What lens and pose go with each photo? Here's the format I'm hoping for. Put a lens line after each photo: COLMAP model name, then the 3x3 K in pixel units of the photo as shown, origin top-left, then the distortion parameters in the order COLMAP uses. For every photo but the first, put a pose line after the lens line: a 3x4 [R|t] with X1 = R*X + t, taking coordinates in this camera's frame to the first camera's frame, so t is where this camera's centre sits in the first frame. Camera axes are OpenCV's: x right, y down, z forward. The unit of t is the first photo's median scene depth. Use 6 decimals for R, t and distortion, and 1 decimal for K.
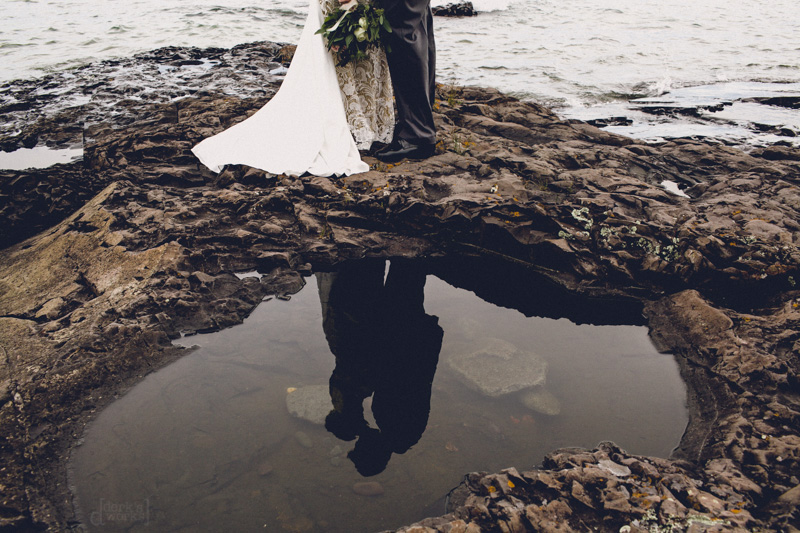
lens RADIAL K [[767.2, 0, 400.0], [0, 767.2, 266.5], [0, 0, 1]] dist [-0.096394, 0.130604]
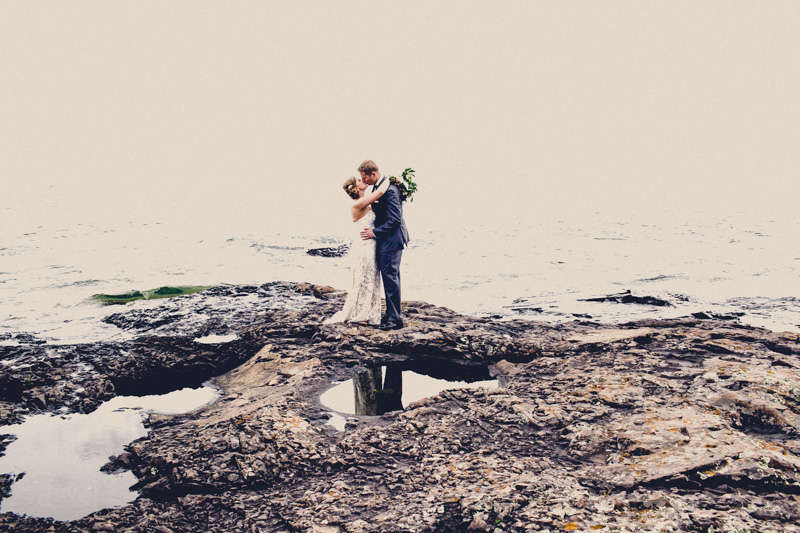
lens RADIAL K [[767.2, 0, 400.0], [0, 767.2, 266.5], [0, 0, 1]] dist [-0.096394, 0.130604]
pose [[0.992206, -0.042508, 0.117135, -0.262815], [0.074464, 0.955975, -0.283842, 0.385810], [-0.099912, 0.290352, 0.951690, -1.449254]]
